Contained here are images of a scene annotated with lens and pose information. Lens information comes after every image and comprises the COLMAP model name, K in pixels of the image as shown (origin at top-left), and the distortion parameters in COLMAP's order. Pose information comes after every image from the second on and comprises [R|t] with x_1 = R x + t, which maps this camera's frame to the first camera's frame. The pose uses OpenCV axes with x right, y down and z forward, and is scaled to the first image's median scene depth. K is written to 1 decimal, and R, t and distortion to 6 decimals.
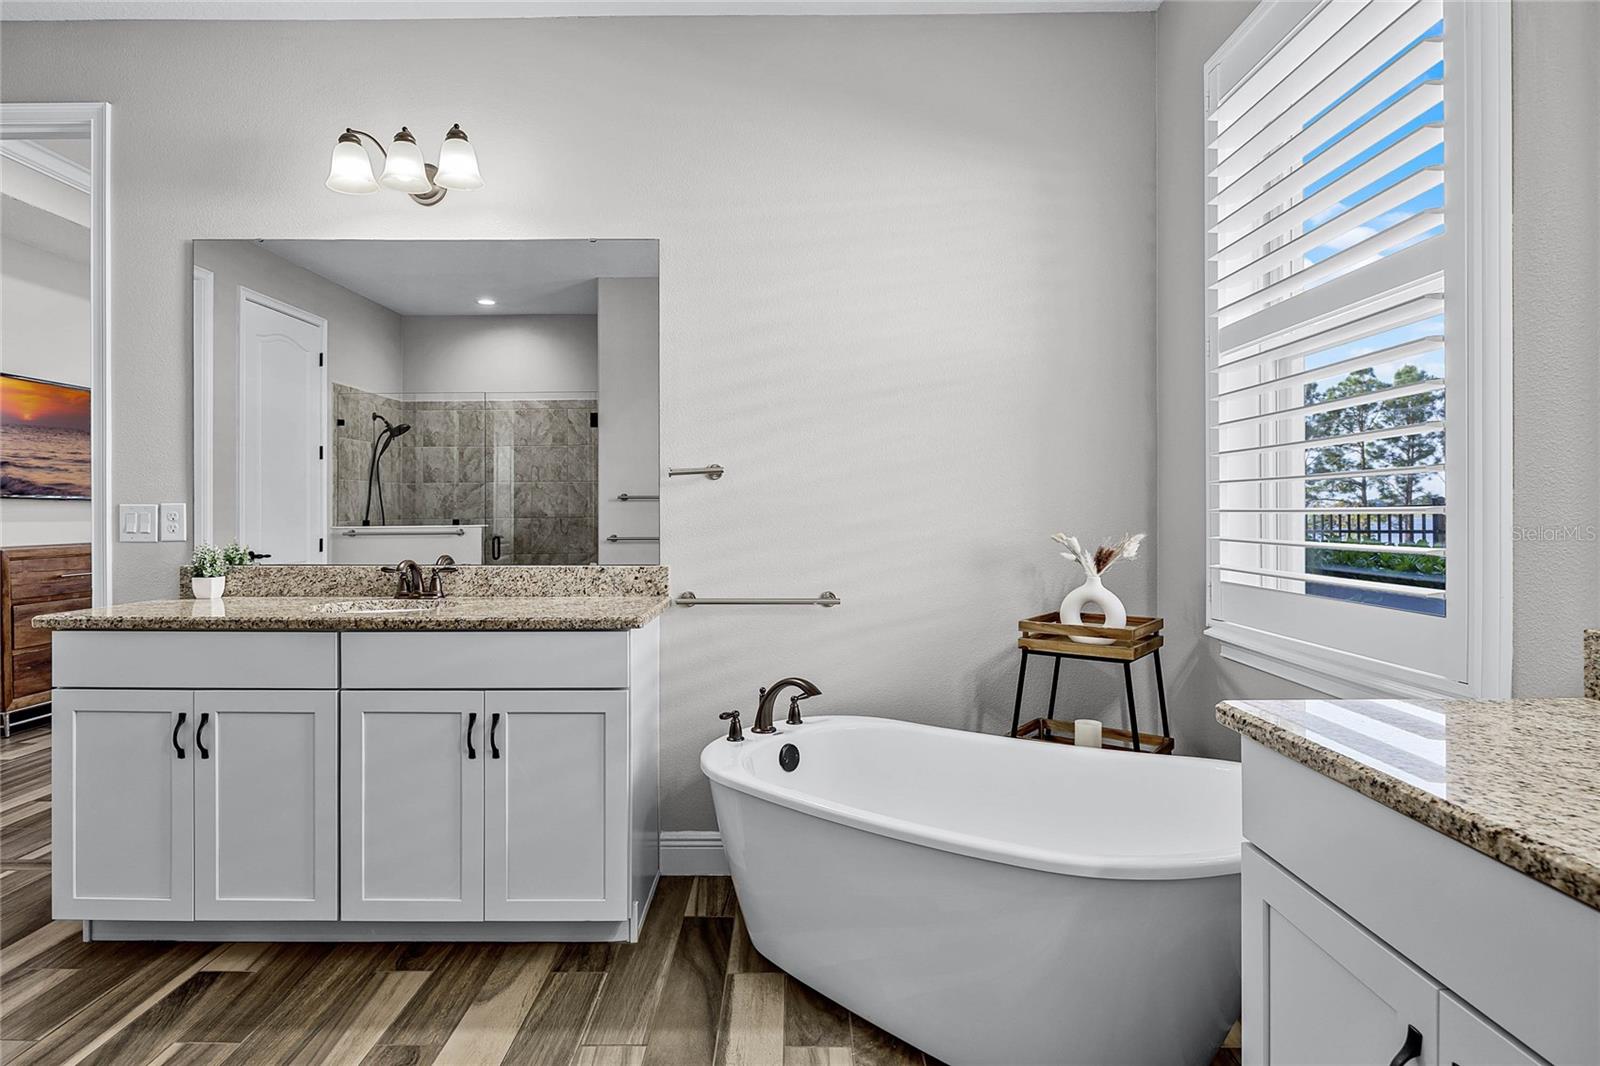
lens RADIAL K [[854.8, 0, 799.9], [0, 854.8, 524.3], [0, 0, 1]] dist [-0.001484, -0.001314]
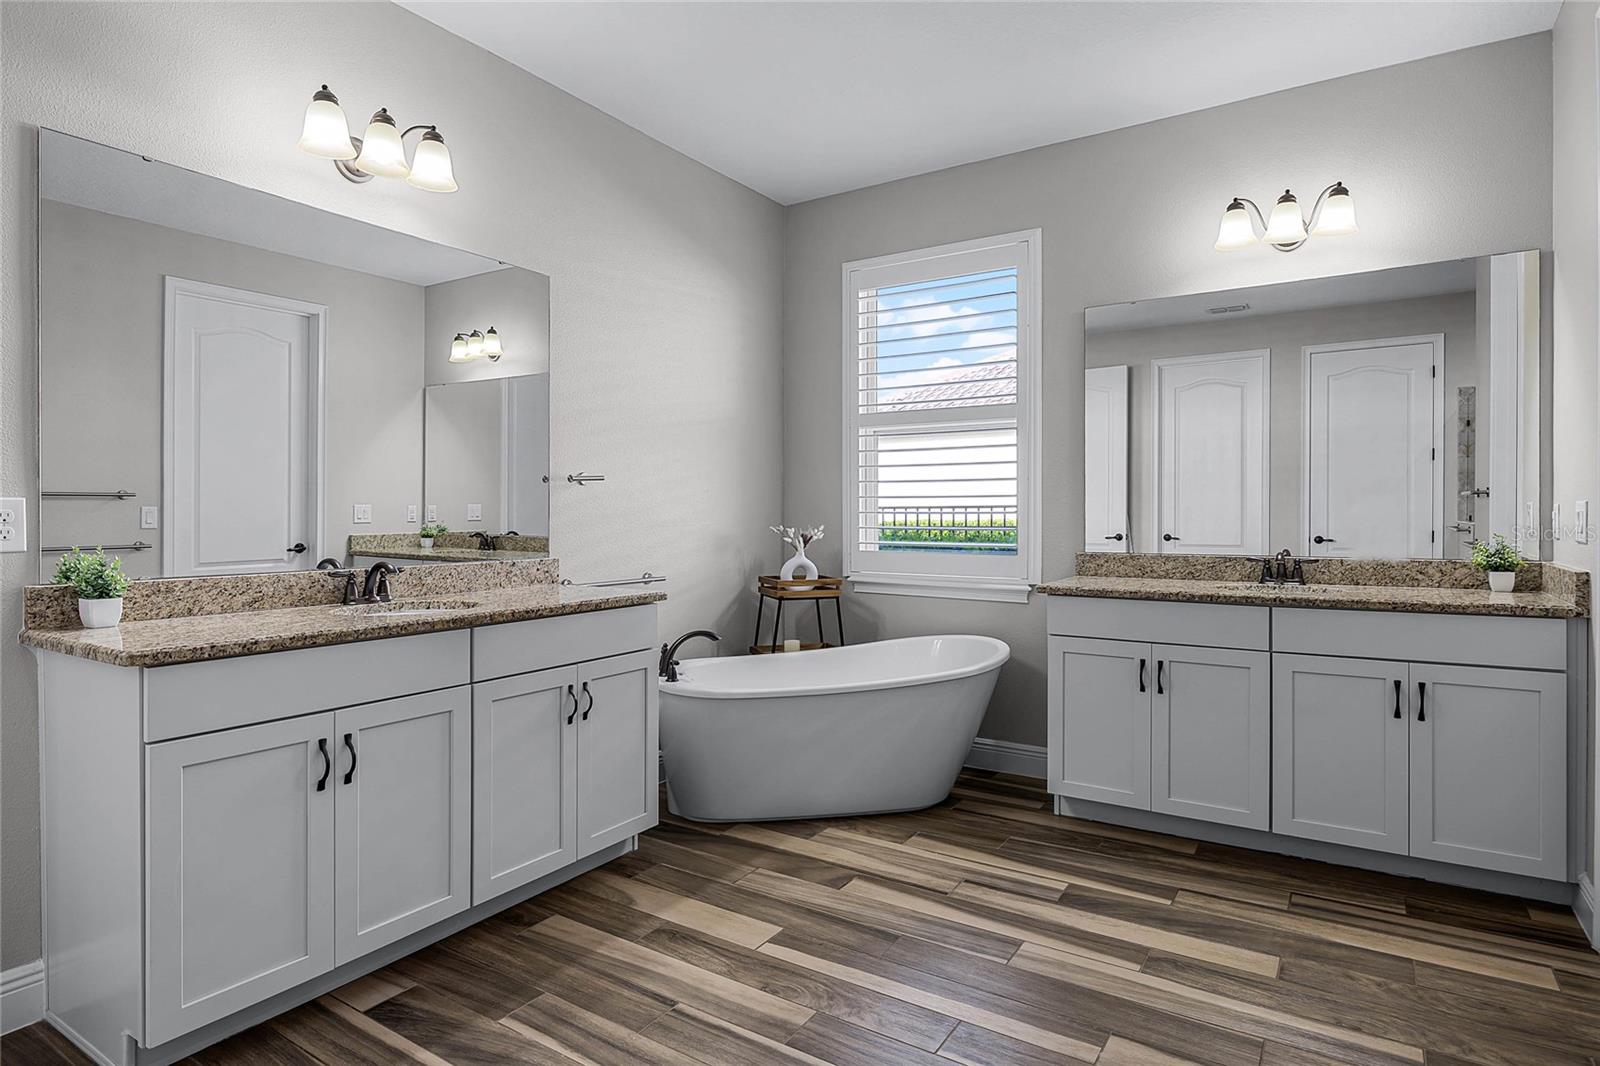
lens RADIAL K [[885.9, 0, 794.5], [0, 885.9, 530.0], [0, 0, 1]] dist [-0.005513, -0.000159]
pose [[0.534046, -0.015238, 0.845318, -1.232585], [0.007319, 0.999883, 0.013400, -0.003868], [-0.845424, -0.000969, 0.534095, 0.098408]]
